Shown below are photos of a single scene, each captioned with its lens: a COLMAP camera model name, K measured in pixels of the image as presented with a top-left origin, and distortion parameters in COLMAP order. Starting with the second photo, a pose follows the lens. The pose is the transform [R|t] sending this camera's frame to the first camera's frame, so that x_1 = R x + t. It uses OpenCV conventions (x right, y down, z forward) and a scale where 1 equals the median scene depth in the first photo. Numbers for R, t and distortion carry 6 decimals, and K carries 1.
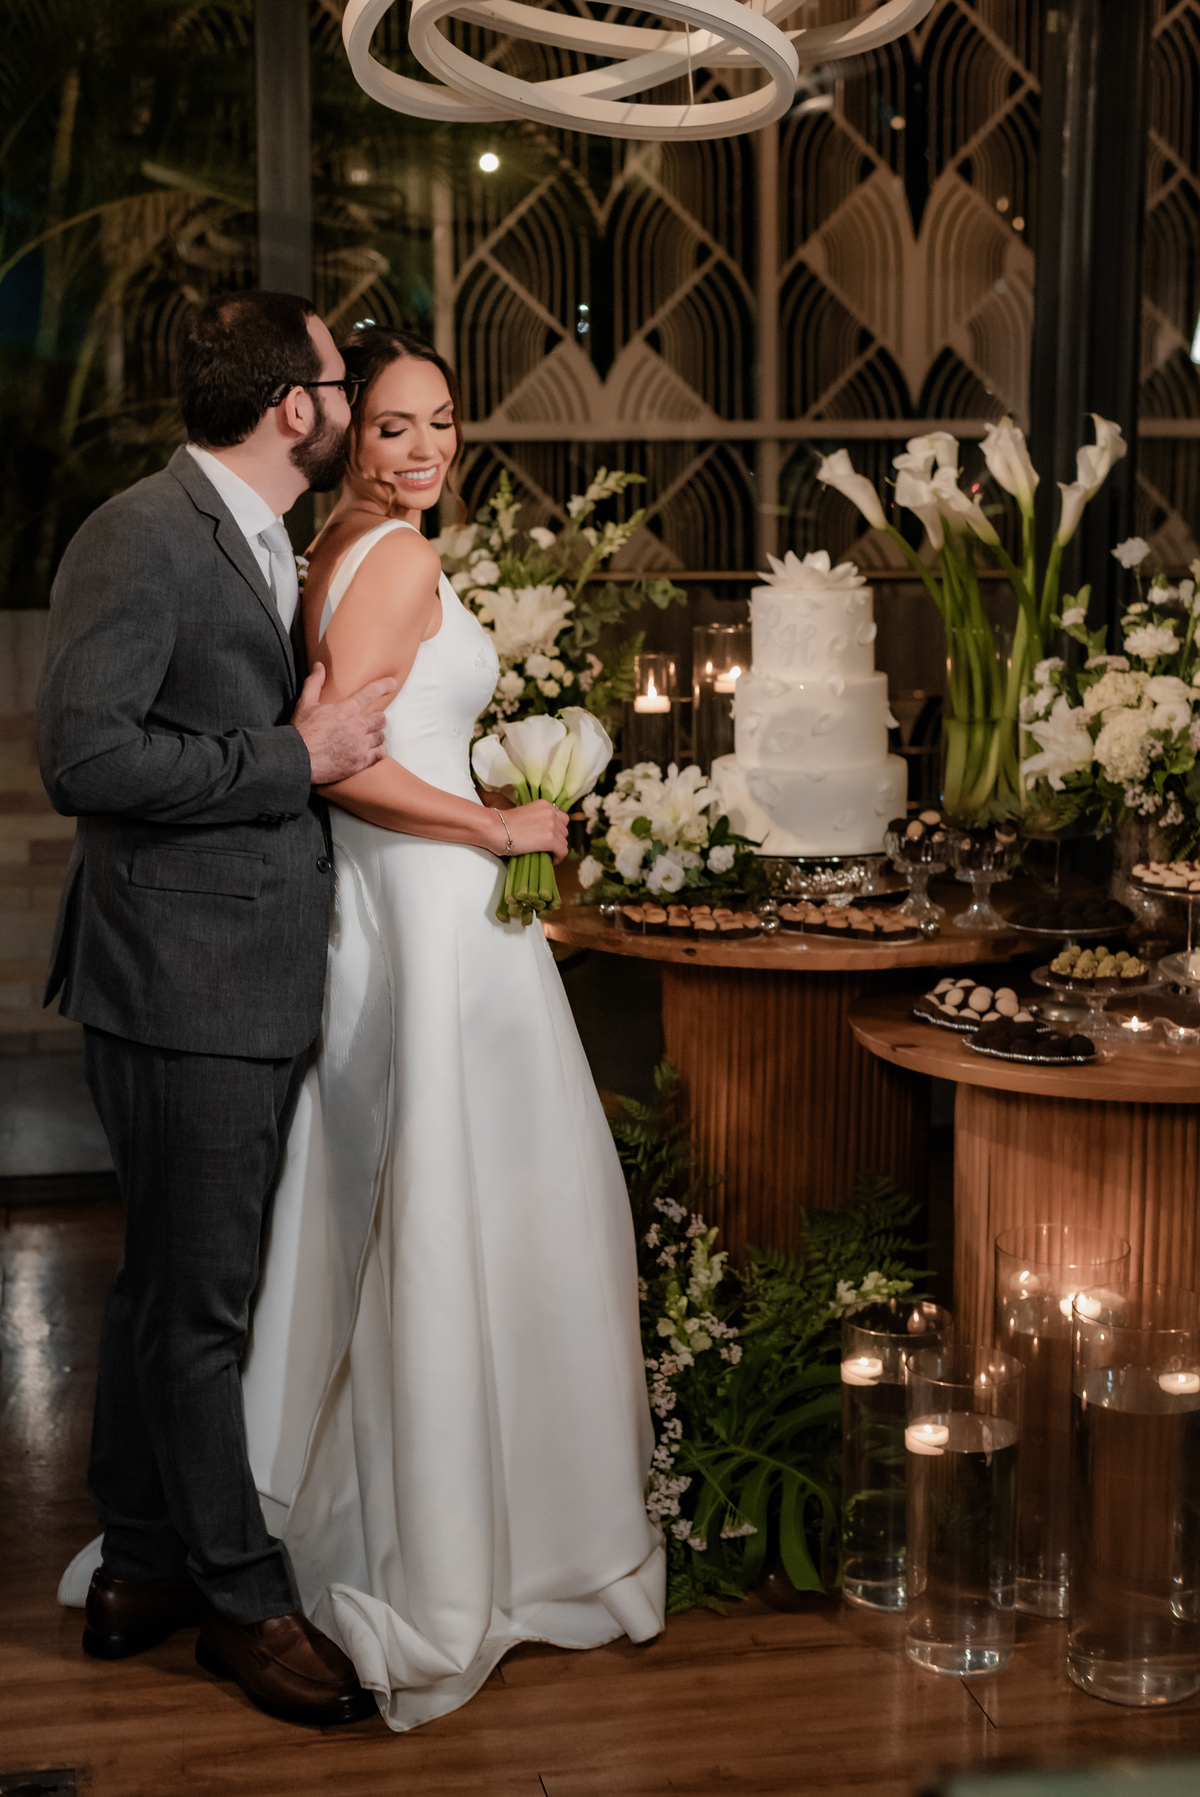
lens RADIAL K [[2711.6, 0, 553.8], [0, 2711.6, 853.2], [0, 0, 1]] dist [0.019073, 0.000000]
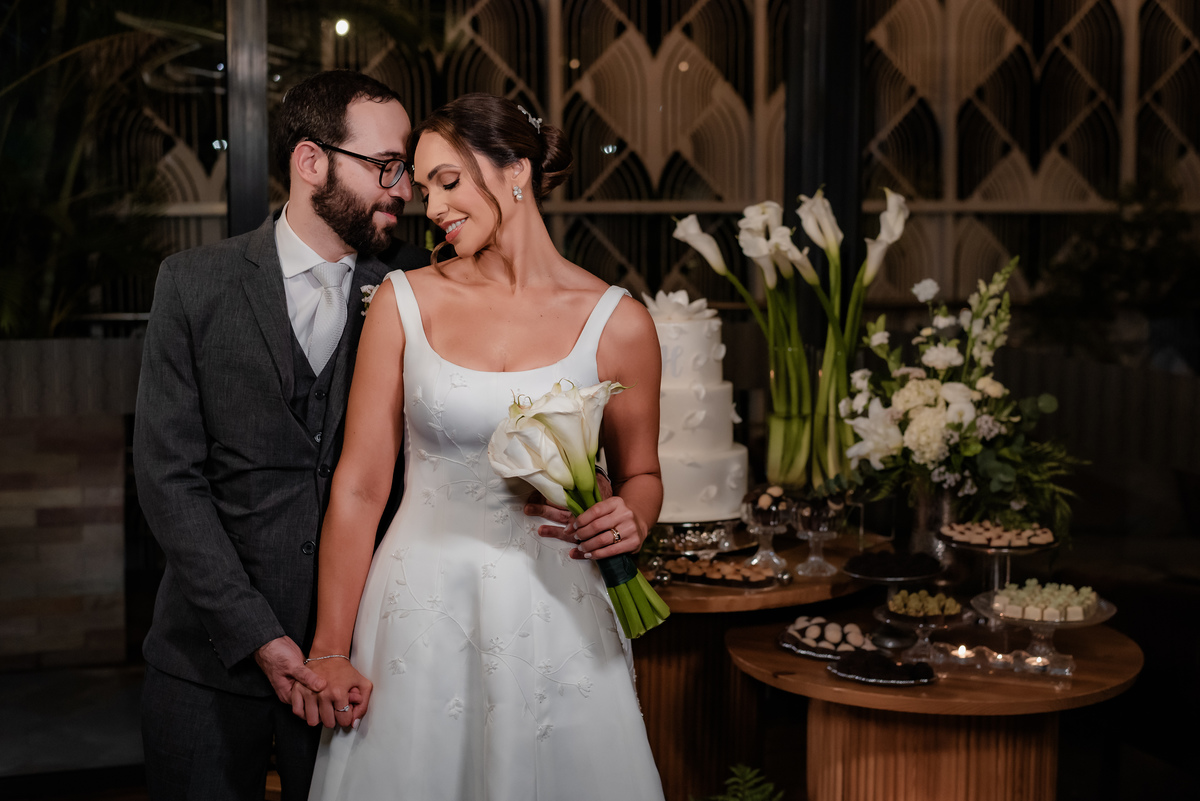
lens RADIAL K [[1810.8, 0, 559.3], [0, 1810.8, 391.0], [0, 0, 1]] dist [0.019073, 0.000000]
pose [[0.993634, -0.011302, 0.112084, -0.064621], [0.017652, 0.998285, -0.055822, -0.014703], [-0.111261, 0.057445, 0.992130, 0.137271]]
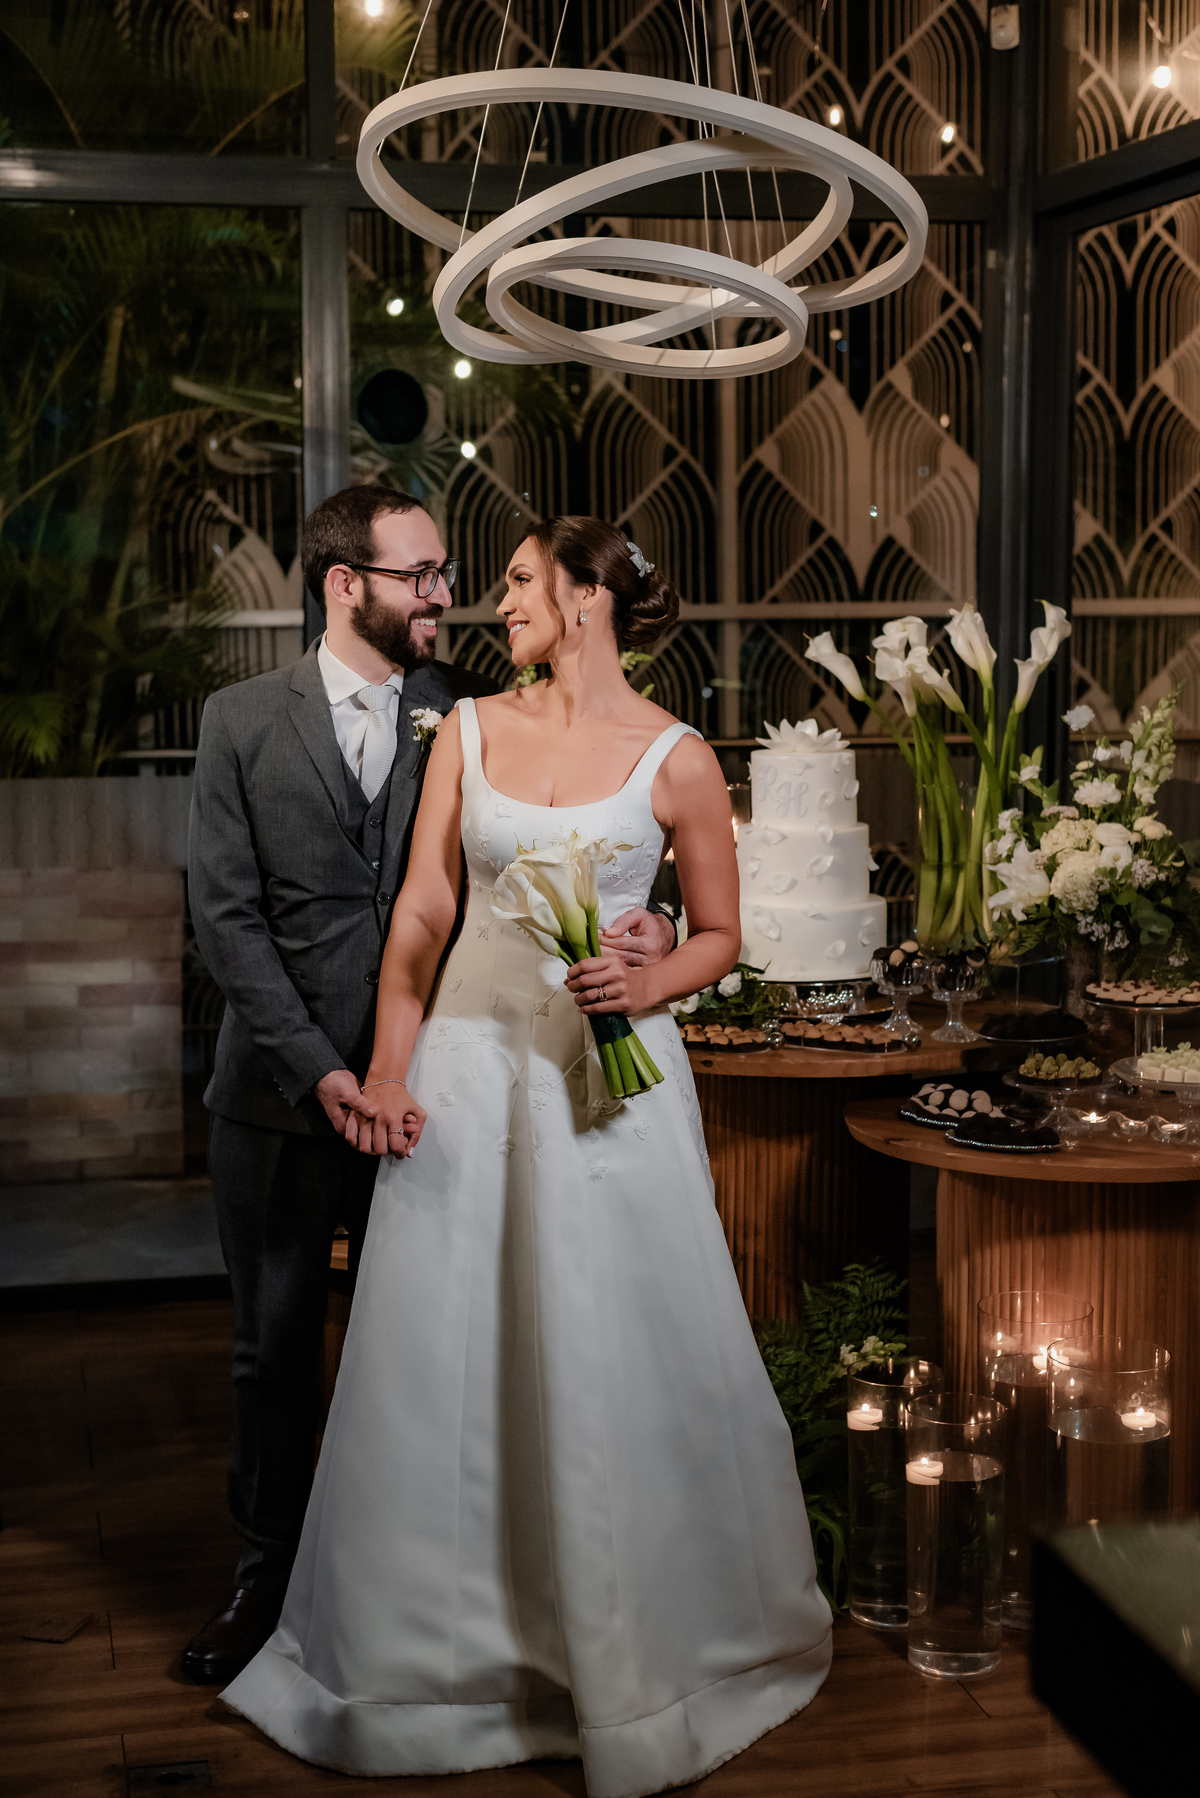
lens RADIAL K [[2573.1, 0, 552.0], [0, 2573.1, 901.9], [0, 0, 1]] dist [0.021446, 0.000000]
pose [[0.999752, -0.009892, 0.019946, -0.036638], [0.010715, 0.999078, -0.041585, 0.012094], [-0.019516, 0.041789, 0.998936, -0.100492]]
